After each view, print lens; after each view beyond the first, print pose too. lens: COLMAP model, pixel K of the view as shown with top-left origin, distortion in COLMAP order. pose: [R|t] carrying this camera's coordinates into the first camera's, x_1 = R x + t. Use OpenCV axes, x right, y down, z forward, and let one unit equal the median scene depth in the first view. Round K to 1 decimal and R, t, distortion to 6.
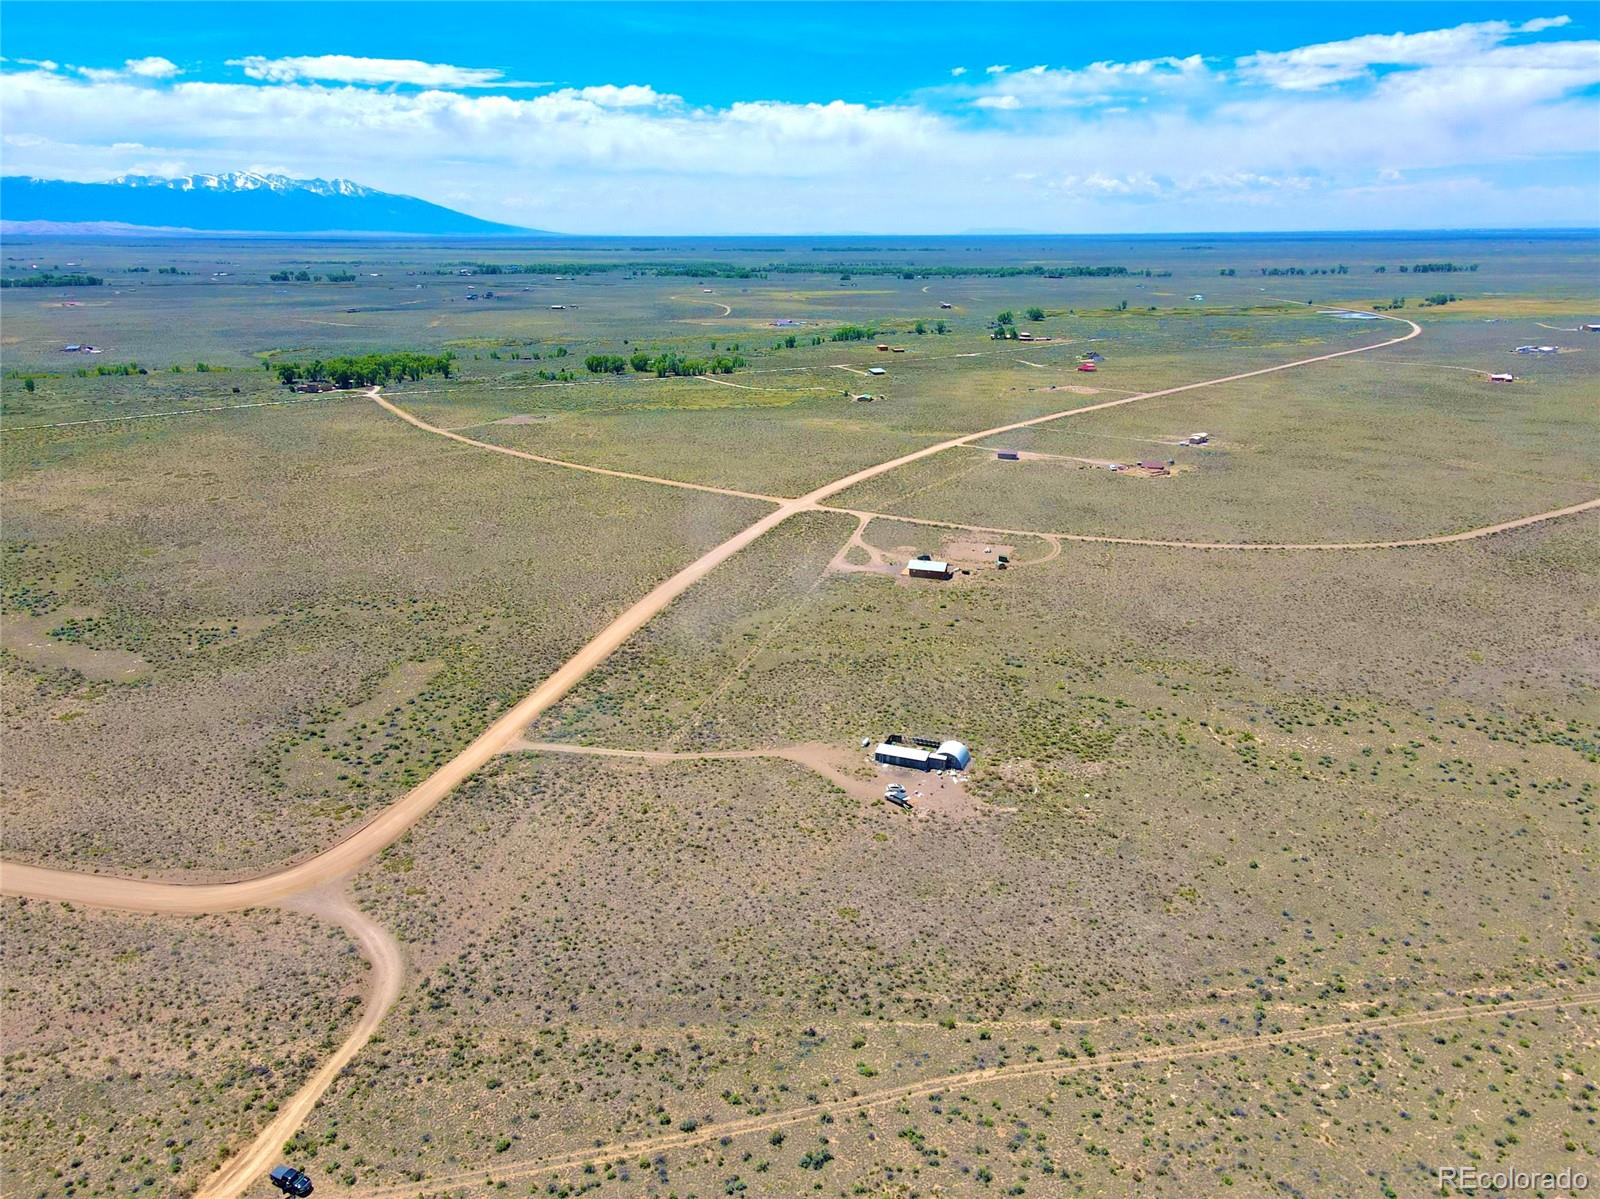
lens RADIAL K [[1171.7, 0, 800.0], [0, 1171.7, 599.5], [0, 0, 1]] dist [0.019475, 0.008527]
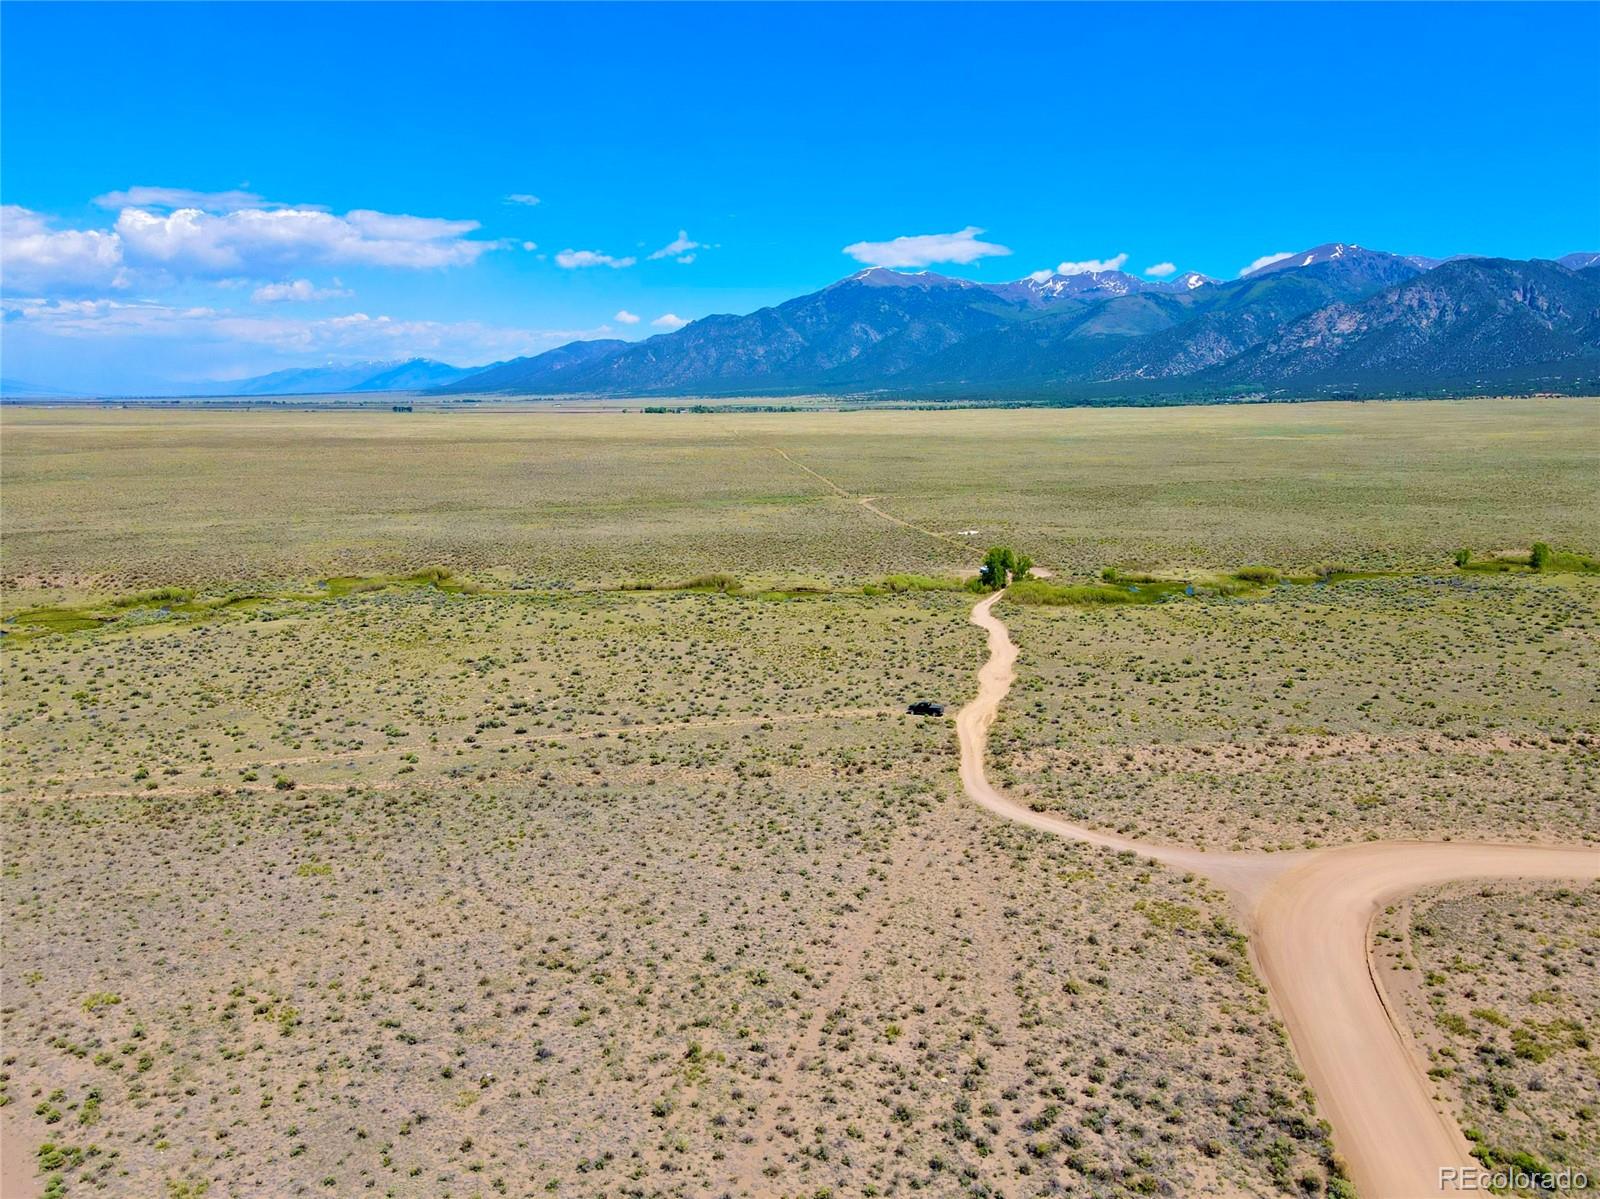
lens RADIAL K [[1173.6, 0, 802.7], [0, 1173.6, 597.2], [0, 0, 1]] dist [0.027175, 0.003341]
pose [[-0.998702, 0.007587, -0.050365, -0.187215], [-0.016338, 0.888866, 0.457875, -0.137967], [0.048241, 0.458104, -0.887589, 1.585460]]
